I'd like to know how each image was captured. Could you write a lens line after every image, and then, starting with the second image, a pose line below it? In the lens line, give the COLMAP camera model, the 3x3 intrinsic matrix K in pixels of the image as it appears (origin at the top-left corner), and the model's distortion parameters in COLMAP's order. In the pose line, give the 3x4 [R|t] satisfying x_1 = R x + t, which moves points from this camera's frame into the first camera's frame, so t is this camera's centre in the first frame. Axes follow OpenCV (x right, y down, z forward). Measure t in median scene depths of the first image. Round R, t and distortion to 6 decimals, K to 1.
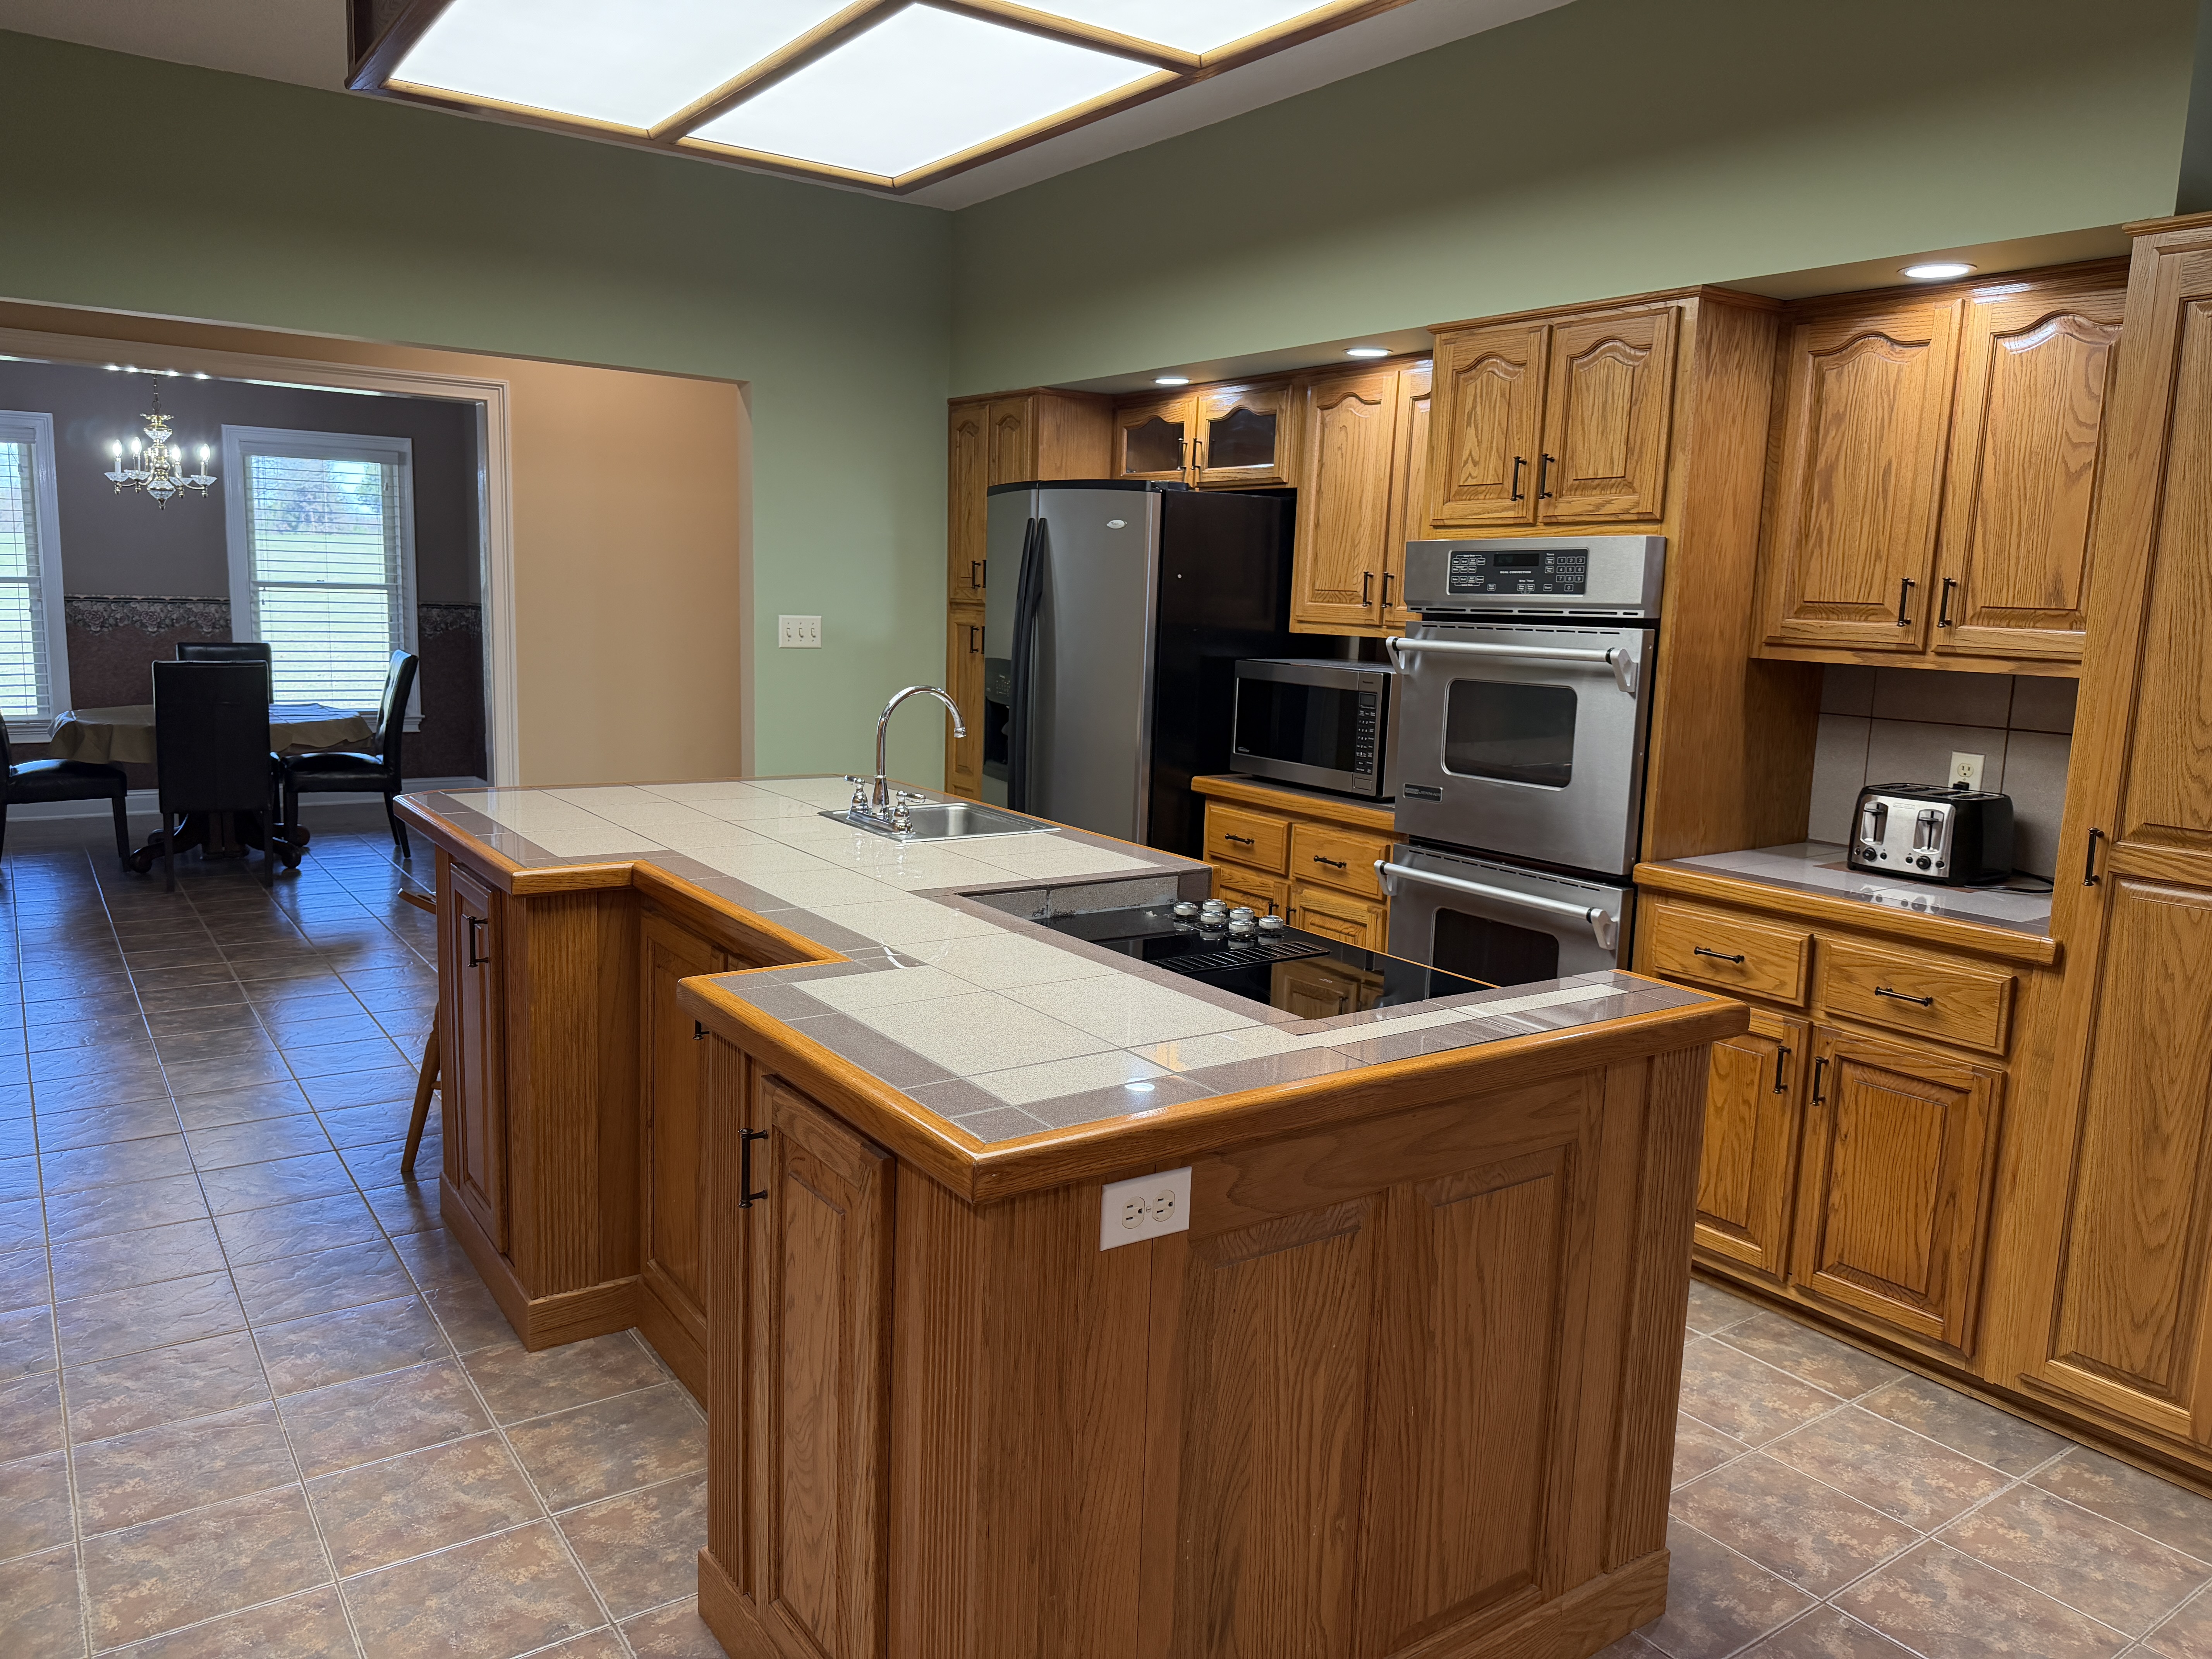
lens RADIAL K [[1545.8, 0, 1106.0], [0, 1545.8, 829.5], [0, 0, 1]] dist [0.093766, -0.102589]
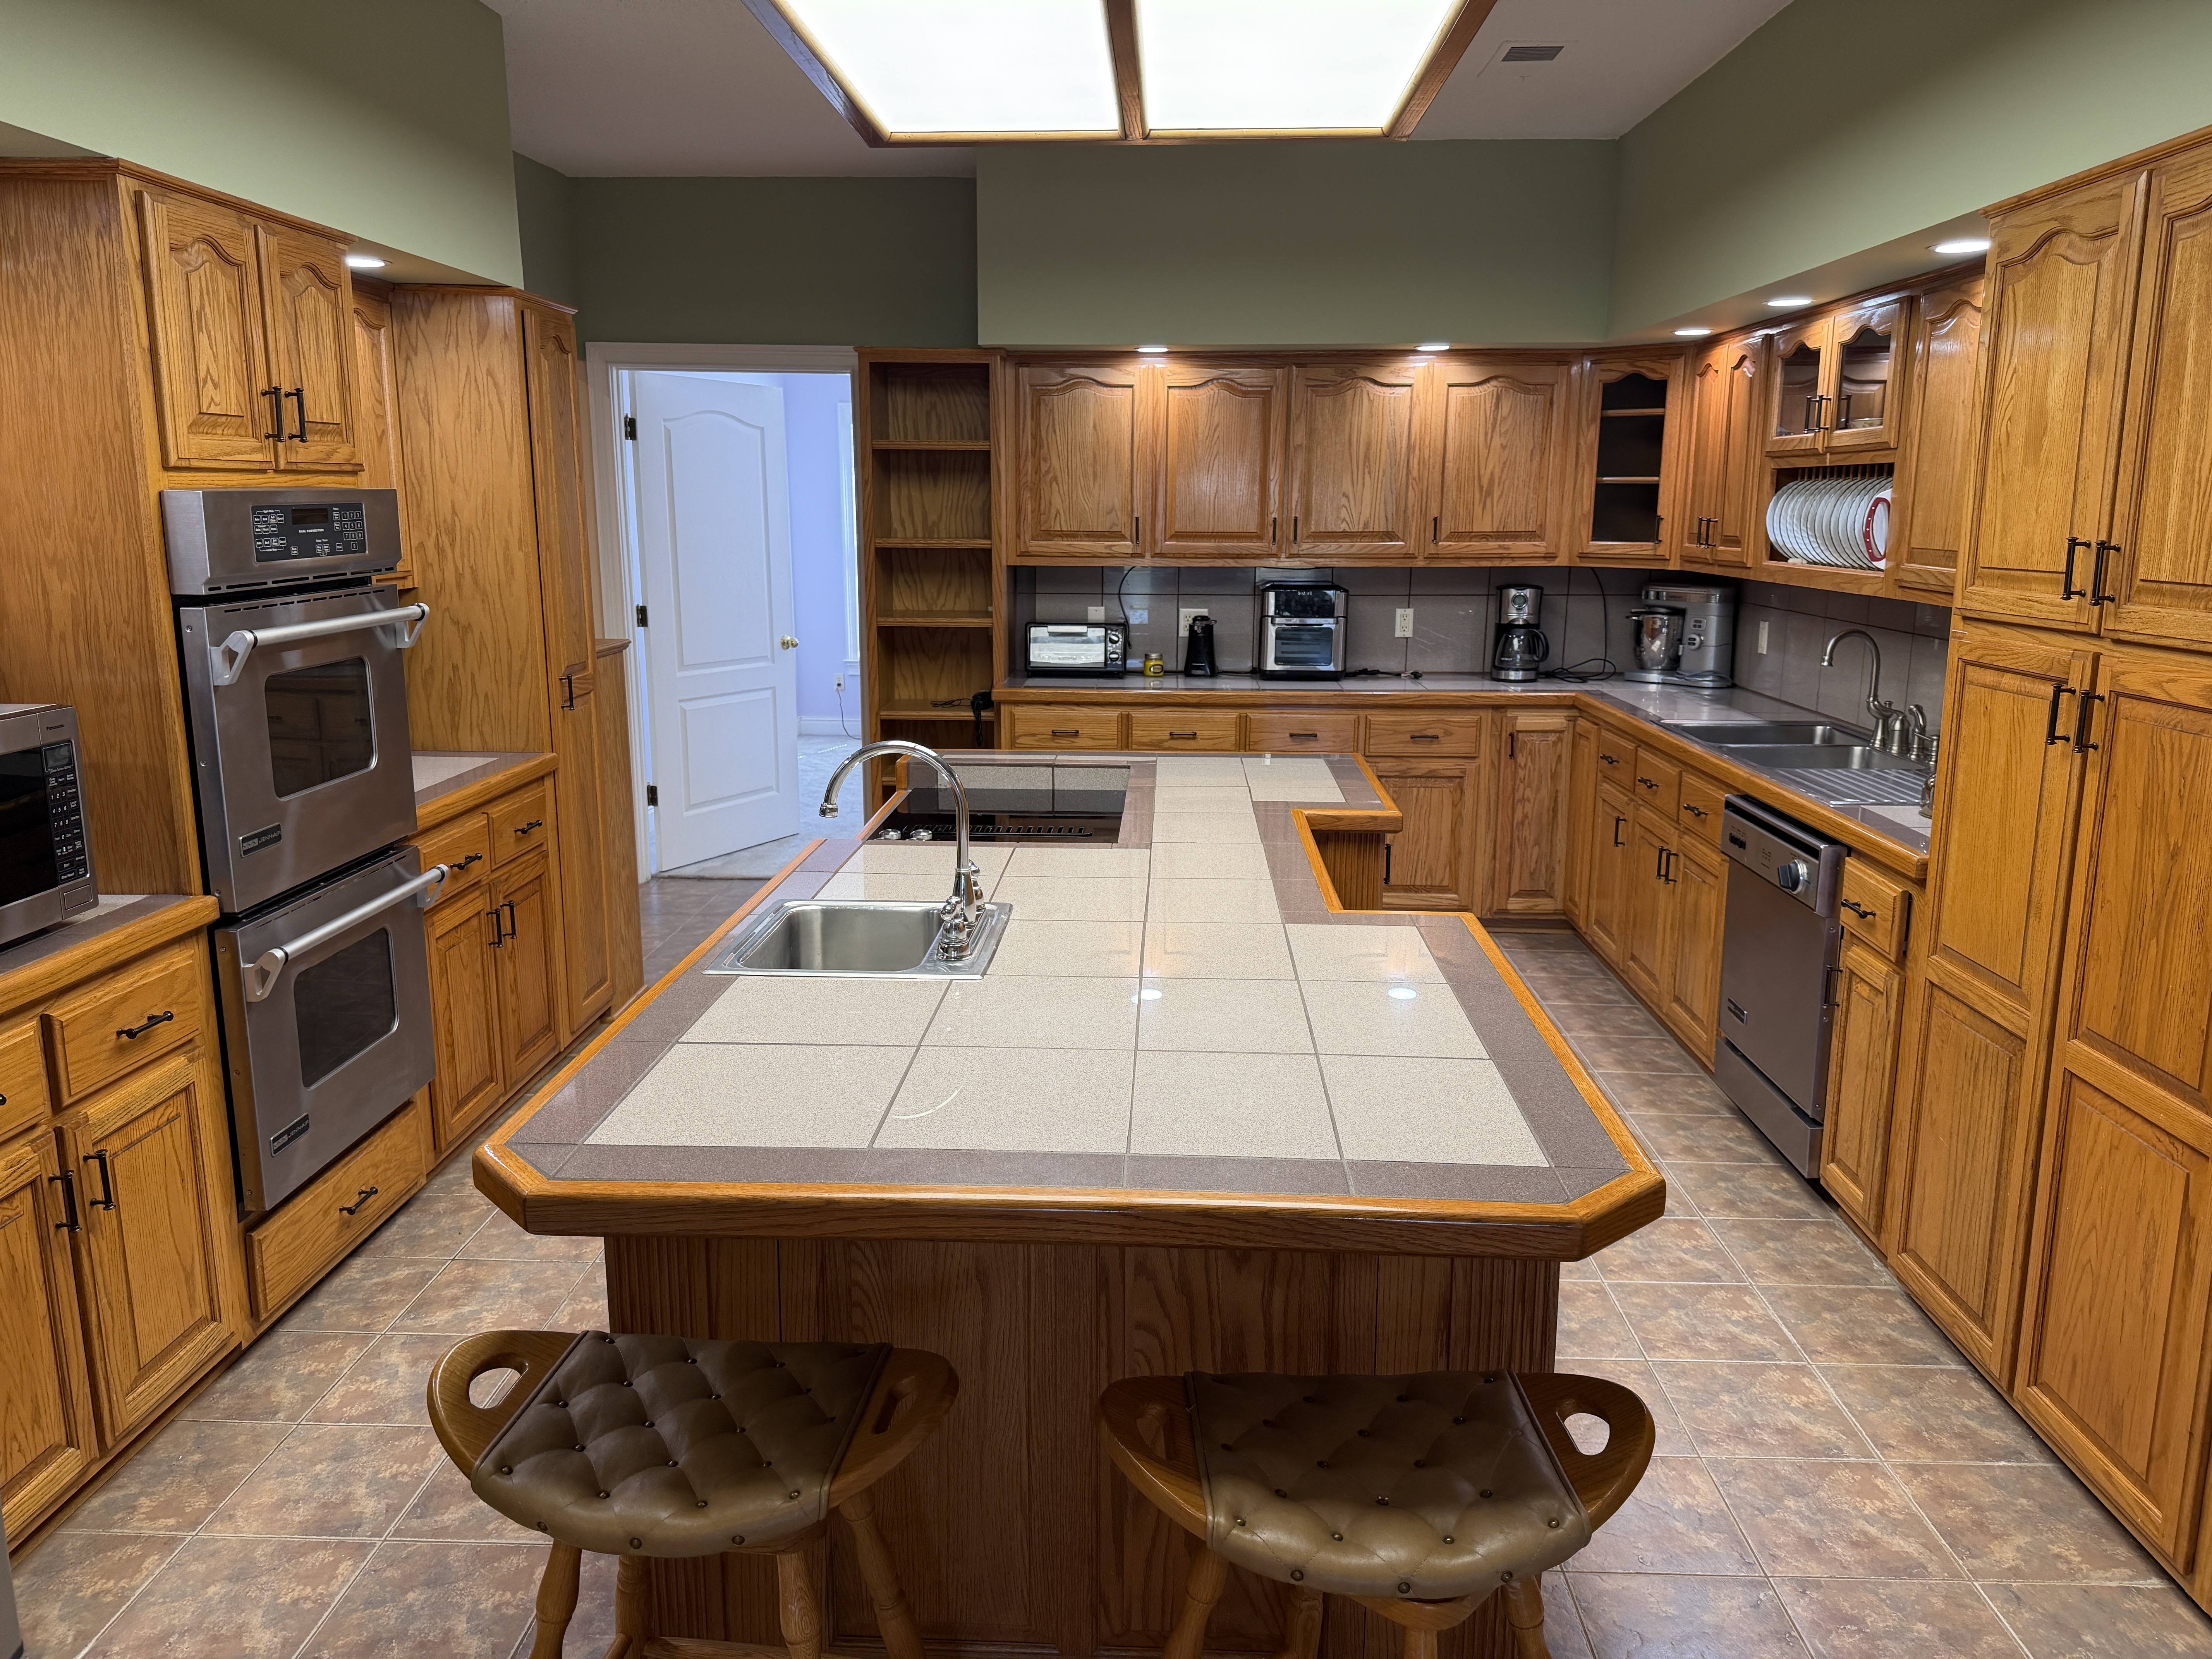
lens RADIAL K [[1545.8, 0, 1106.0], [0, 1545.8, 829.5], [0, 0, 1]] dist [0.093766, -0.102589]
pose [[-0.792753, -0.154246, 0.589704, -0.575186], [0.075408, 0.935204, 0.345988, -0.268587], [-0.604860, 0.318752, -0.729755, 1.377142]]
